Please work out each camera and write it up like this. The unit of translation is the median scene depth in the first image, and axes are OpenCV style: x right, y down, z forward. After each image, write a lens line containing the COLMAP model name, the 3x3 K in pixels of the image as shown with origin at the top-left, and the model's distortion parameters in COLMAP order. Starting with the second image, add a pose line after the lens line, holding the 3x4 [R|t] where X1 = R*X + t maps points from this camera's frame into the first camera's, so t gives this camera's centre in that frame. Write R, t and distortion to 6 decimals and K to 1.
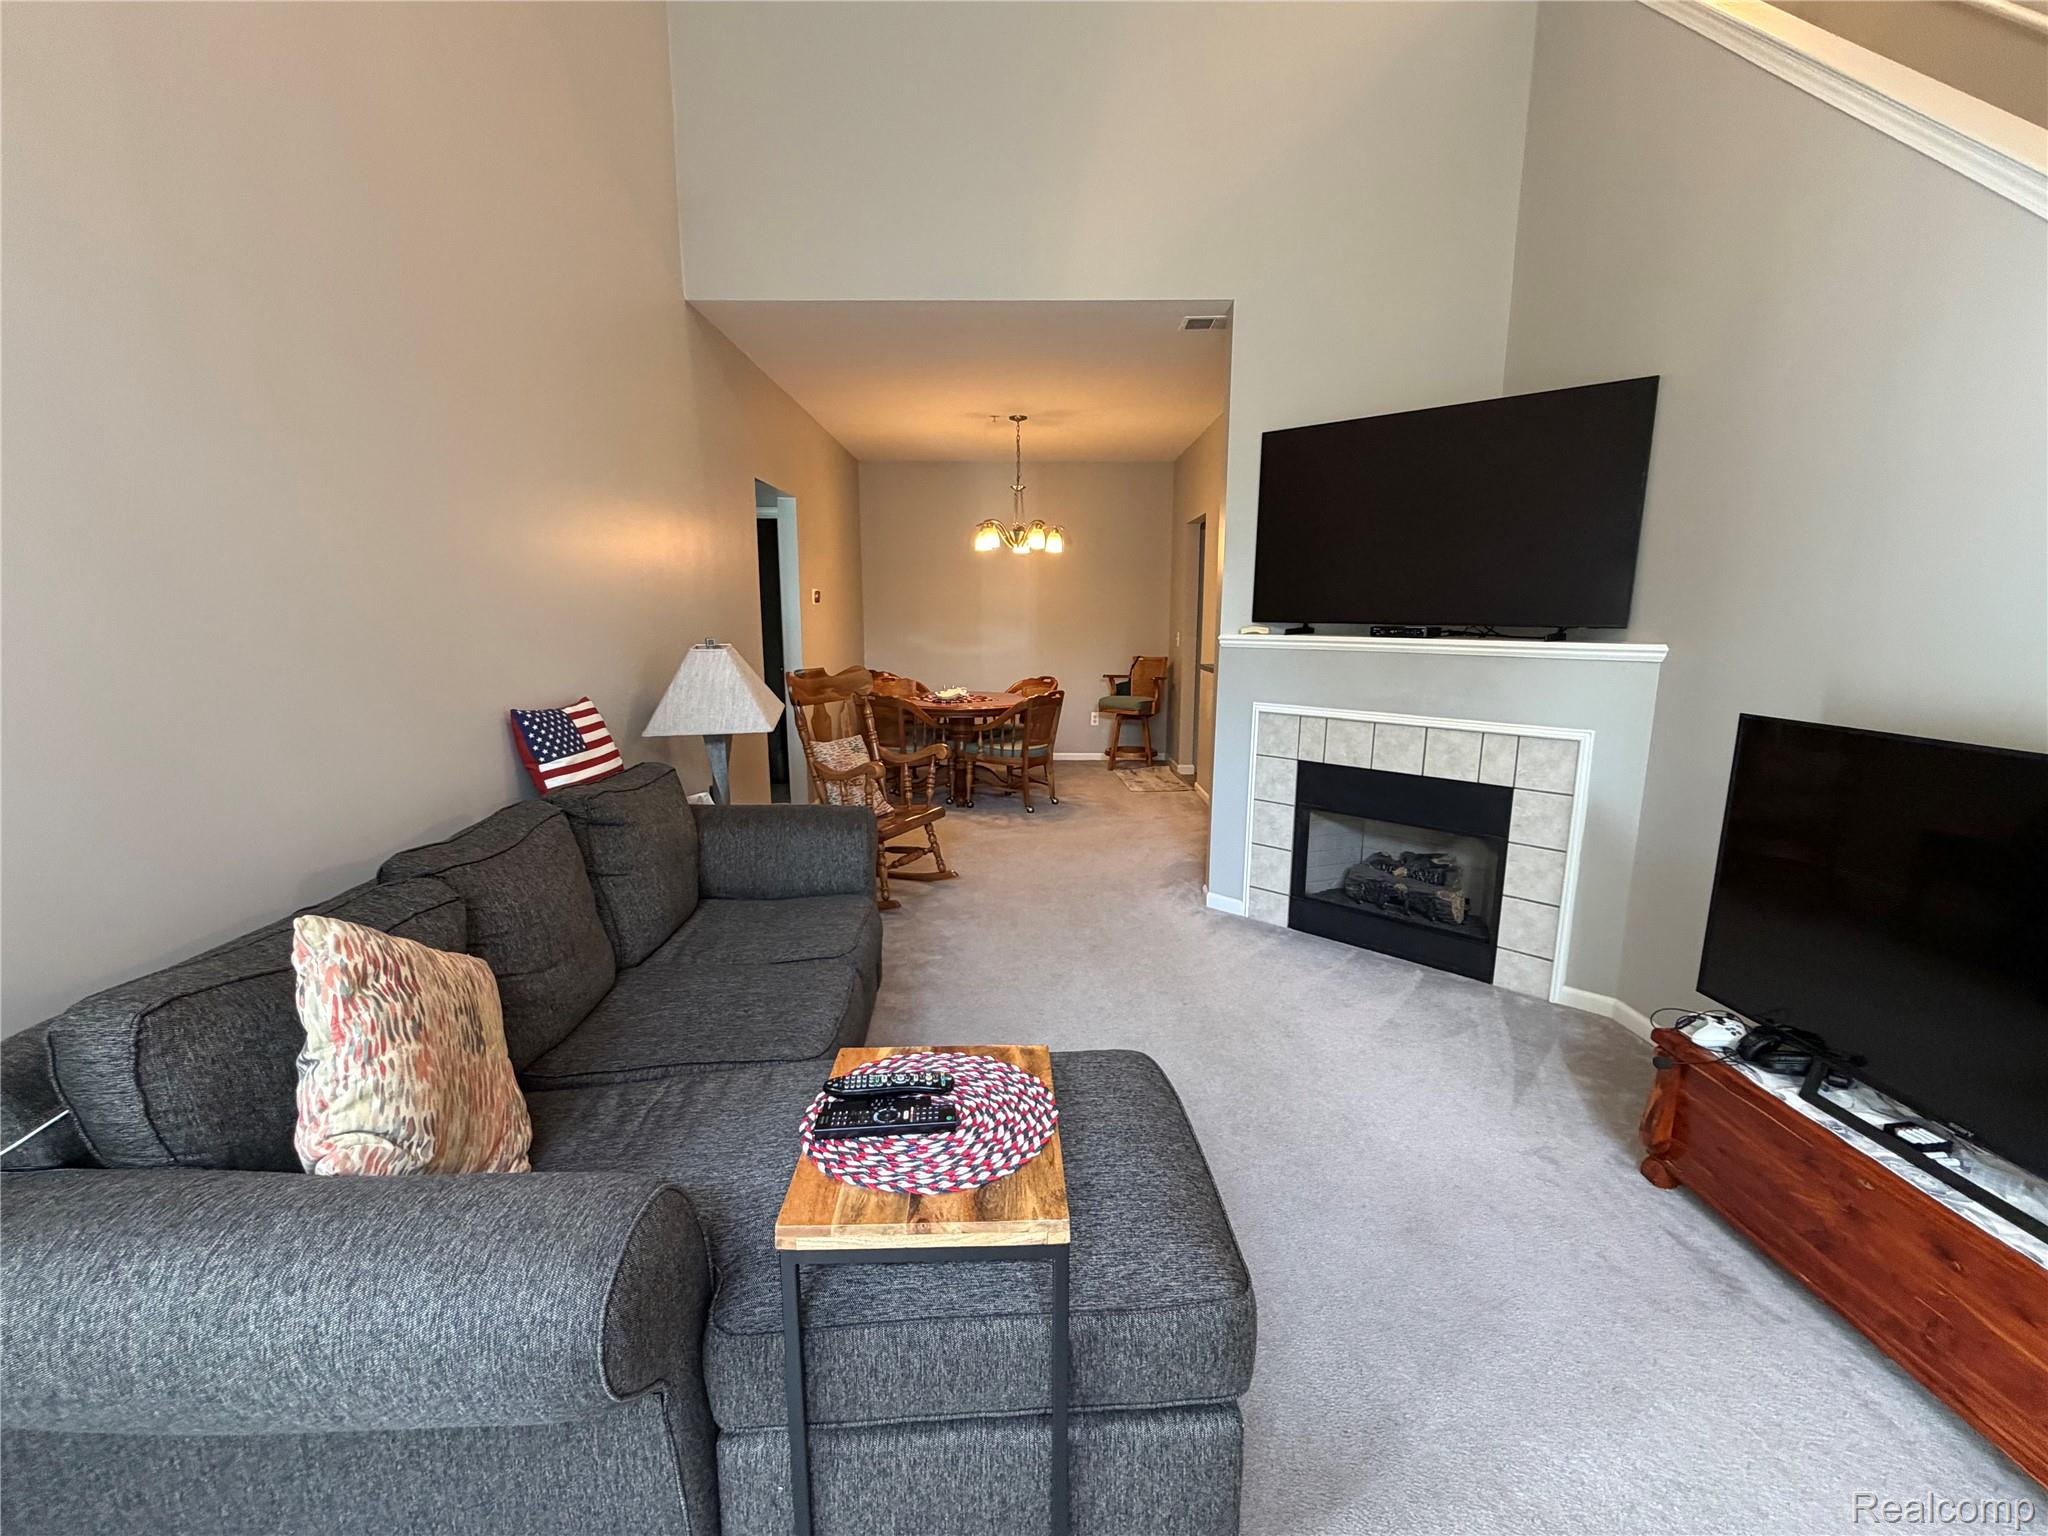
lens RADIAL K [[898.0, 0, 1024.1], [0, 898.0, 773.2], [0, 0, 1]] dist [0.006514, 0.000478]
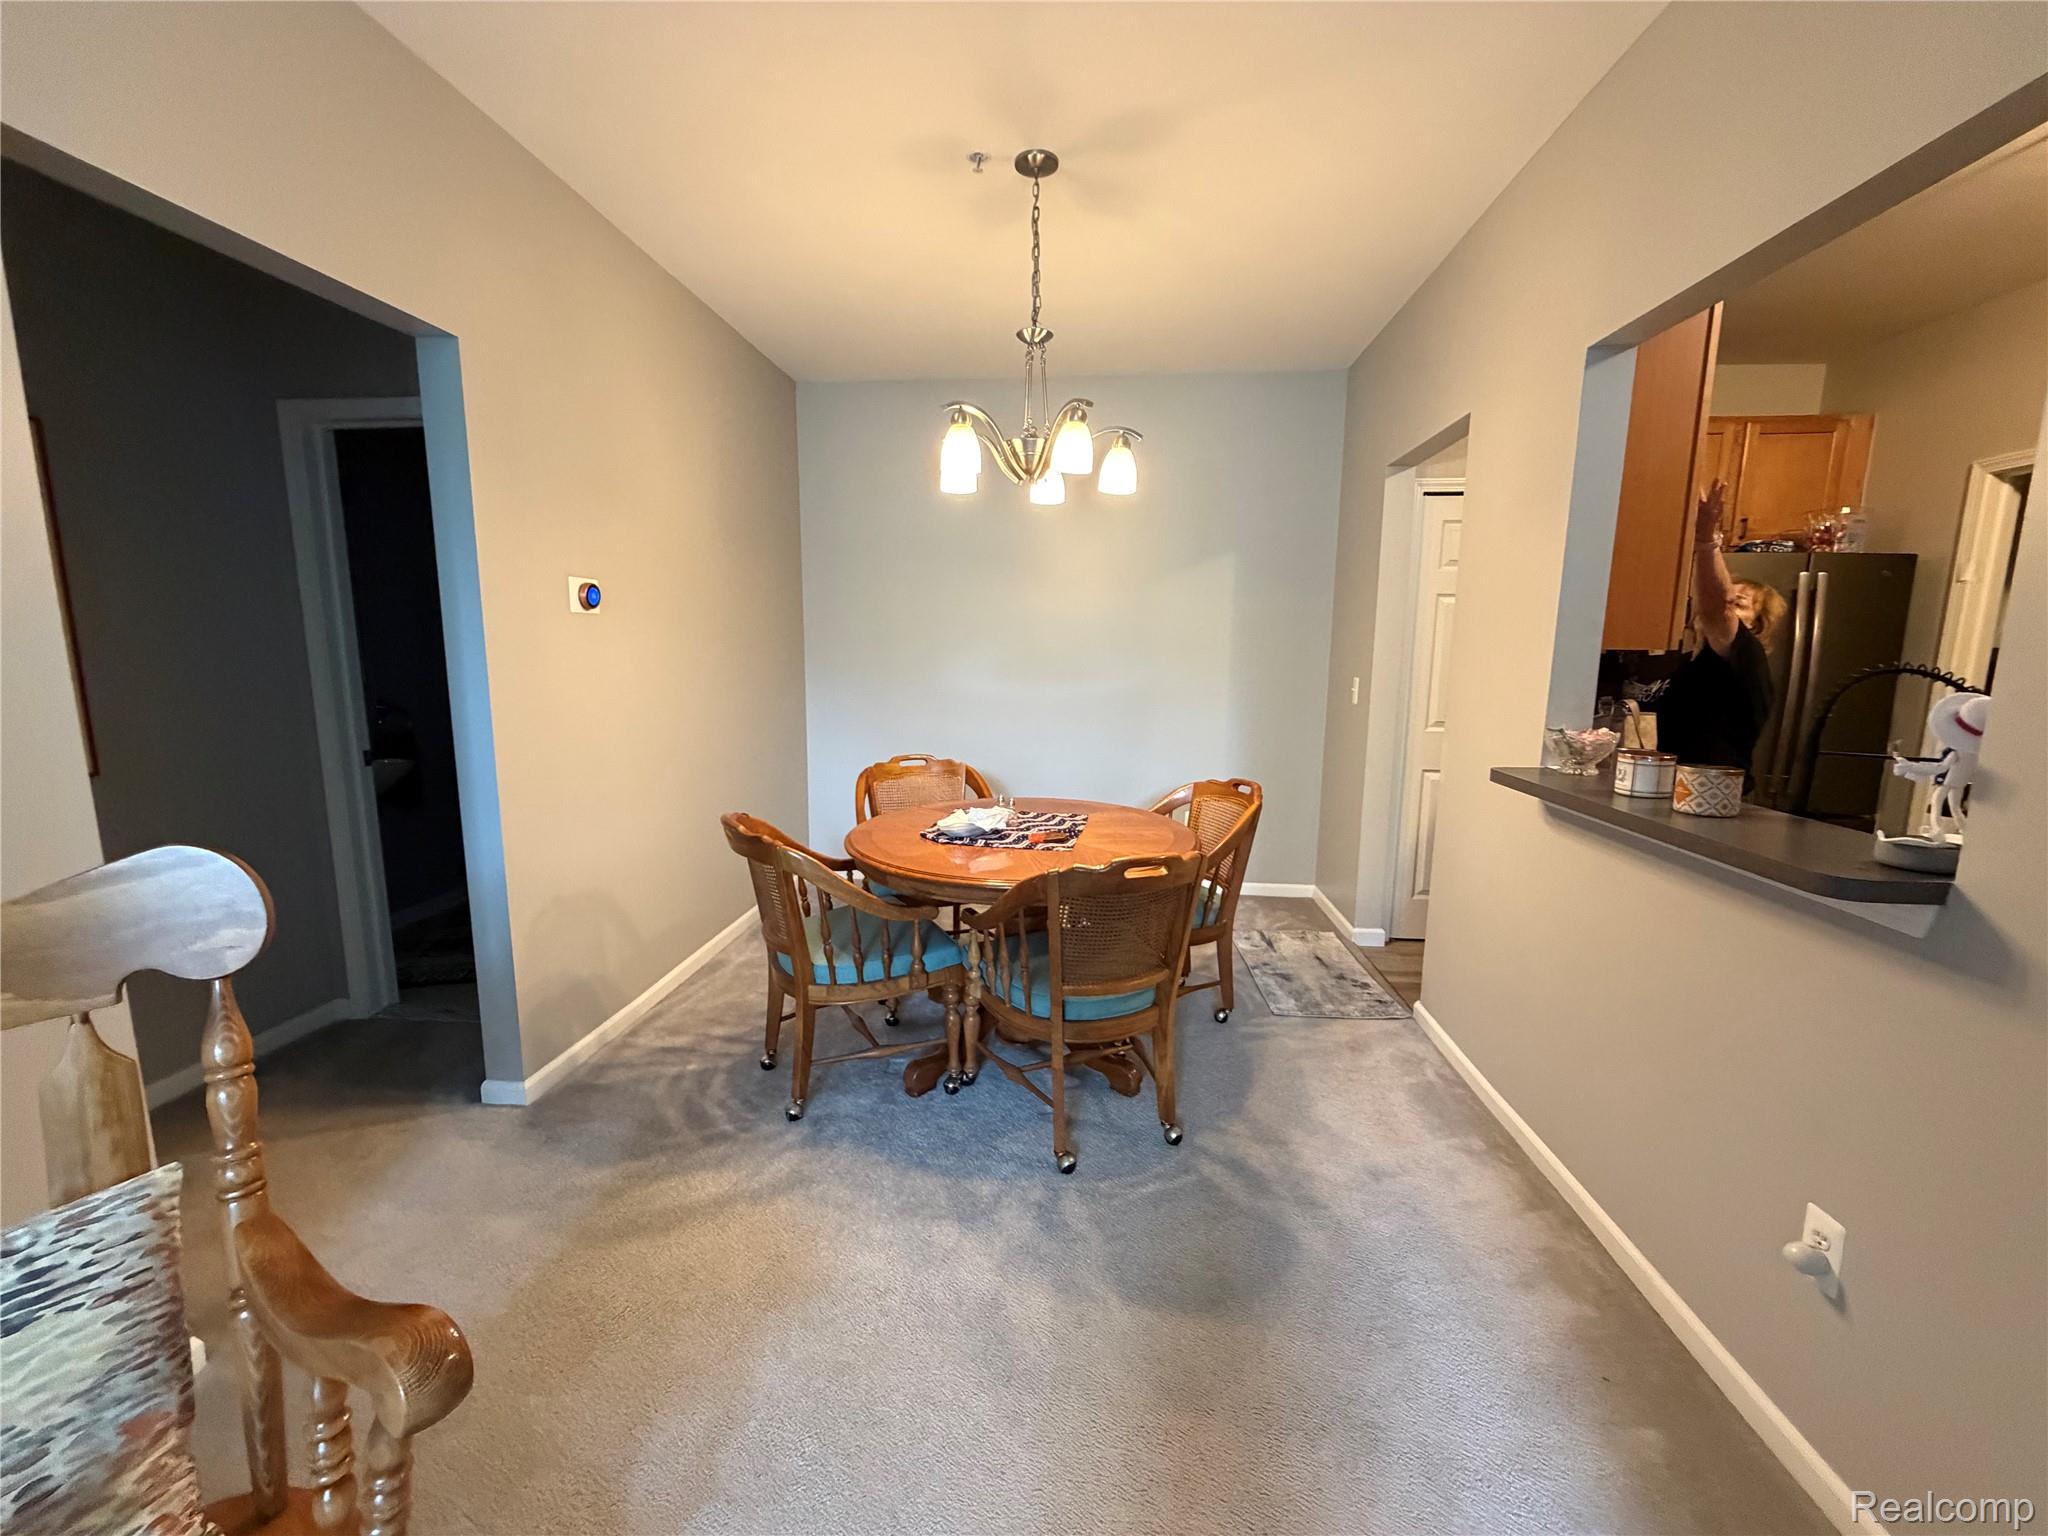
lens RADIAL K [[830.9, 0, 1012.2], [0, 830.9, 765.6], [0, 0, 1]] dist [0.008660, -0.003379]
pose [[0.996385, 0.017519, -0.083125, 0.038960], [-0.020147, 0.999320, -0.030884, -0.216497], [0.082528, 0.032447, 0.996060, 1.274030]]
